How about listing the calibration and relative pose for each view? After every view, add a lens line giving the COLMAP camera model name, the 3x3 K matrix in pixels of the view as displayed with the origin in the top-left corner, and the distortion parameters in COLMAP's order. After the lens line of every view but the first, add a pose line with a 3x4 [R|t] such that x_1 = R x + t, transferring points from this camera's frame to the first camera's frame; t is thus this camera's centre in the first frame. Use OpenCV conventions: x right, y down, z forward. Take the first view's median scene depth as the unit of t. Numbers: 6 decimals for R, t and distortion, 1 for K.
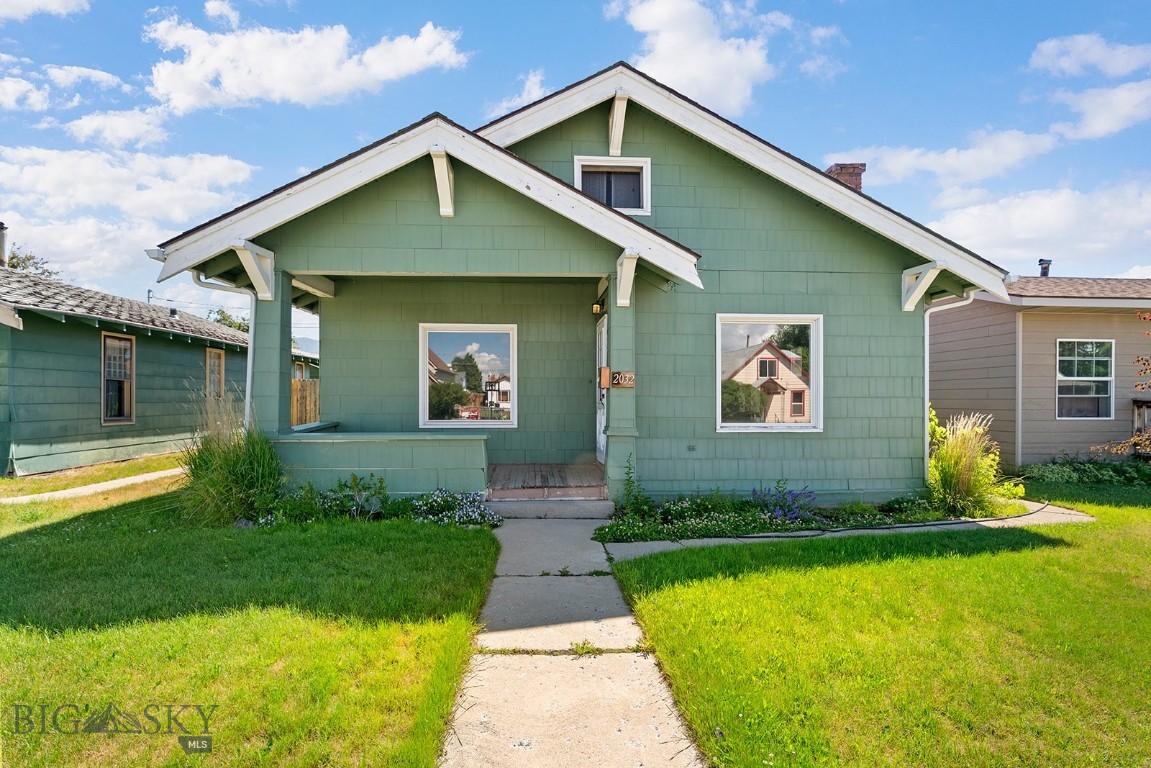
lens RADIAL K [[526.0, 0, 584.0], [0, 526.0, 404.5], [0, 0, 1]] dist [-0.001230, 0.000208]
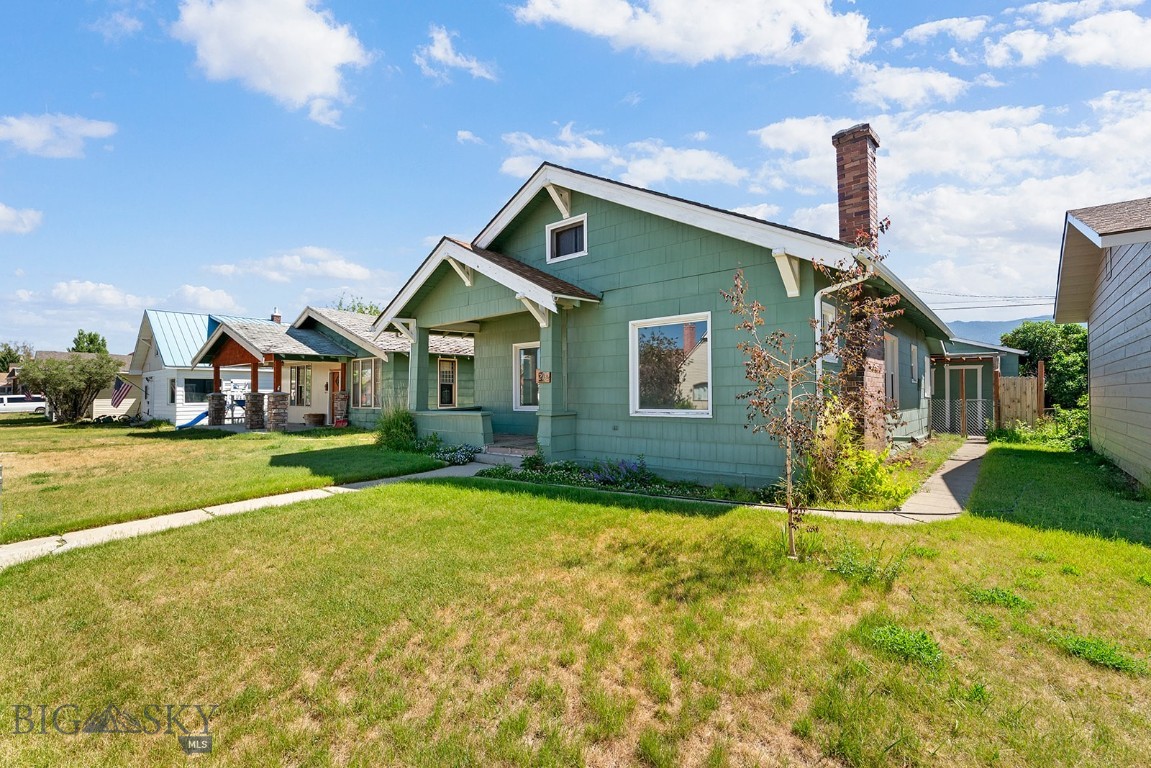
lens RADIAL K [[526.0, 0, 573.7], [0, 526.0, 389.6], [0, 0, 1]] dist [-0.001230, 0.000208]
pose [[0.710091, -0.015071, -0.703949, 1.033948], [0.002557, 0.999820, -0.018826, 0.013151], [0.704105, 0.011568, 0.710001, 0.015418]]
